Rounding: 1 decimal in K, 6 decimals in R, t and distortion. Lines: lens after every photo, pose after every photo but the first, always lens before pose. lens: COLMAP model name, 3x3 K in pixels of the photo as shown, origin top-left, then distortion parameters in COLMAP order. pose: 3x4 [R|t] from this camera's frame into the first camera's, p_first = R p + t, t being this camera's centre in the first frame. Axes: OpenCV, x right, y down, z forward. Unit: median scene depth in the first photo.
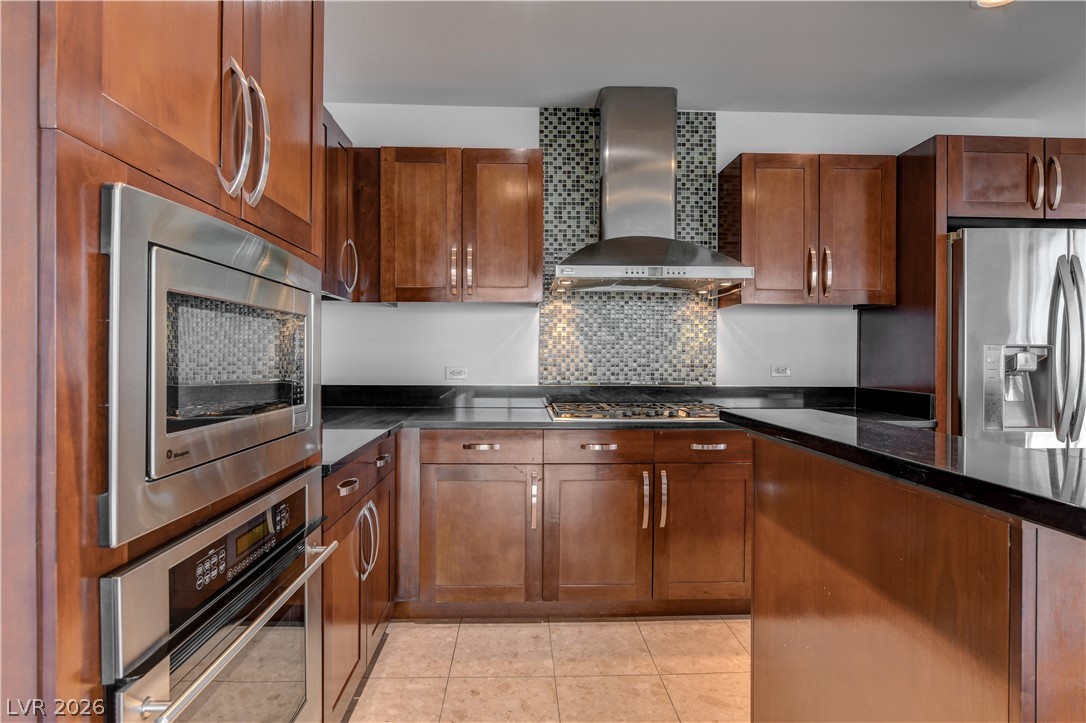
lens RADIAL K [[577.2, 0, 540.4], [0, 577.2, 358.4], [0, 0, 1]] dist [0.000380, -0.000075]
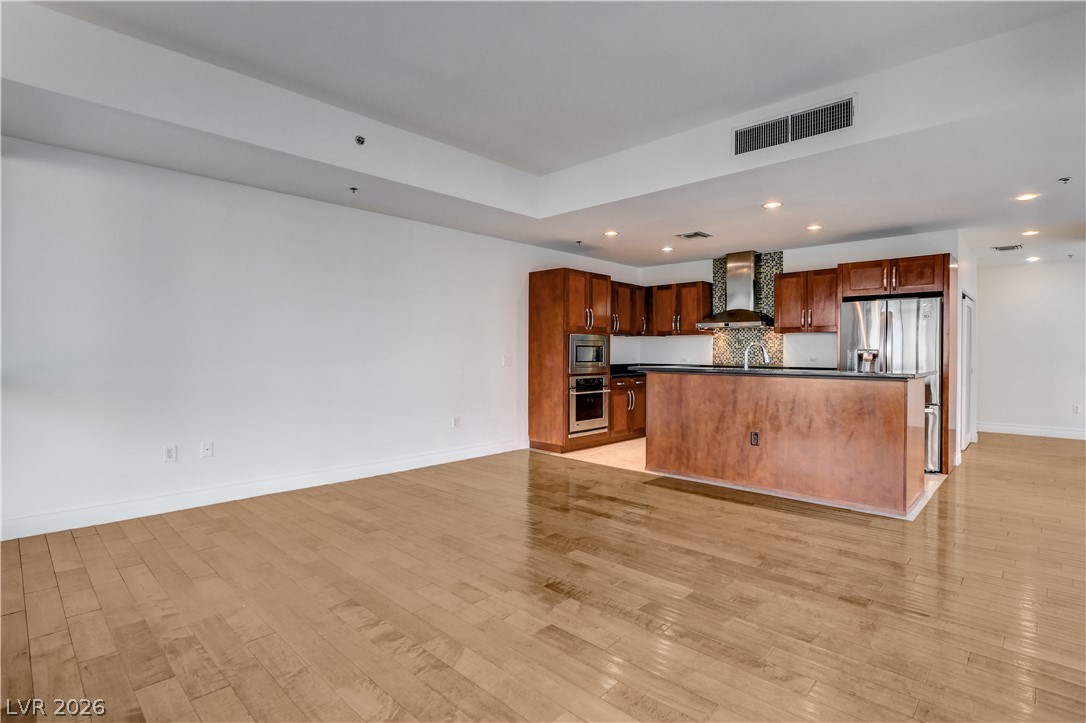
lens RADIAL K [[512.8, 0, 542.0], [0, 512.8, 359.4], [0, 0, 1]] dist [0.003813, 0.000307]
pose [[0.699375, 0.008532, -0.714704, 1.270135], [-0.005258, 0.999963, 0.006791, 0.010343], [0.714736, -0.000992, 0.699394, -1.336594]]
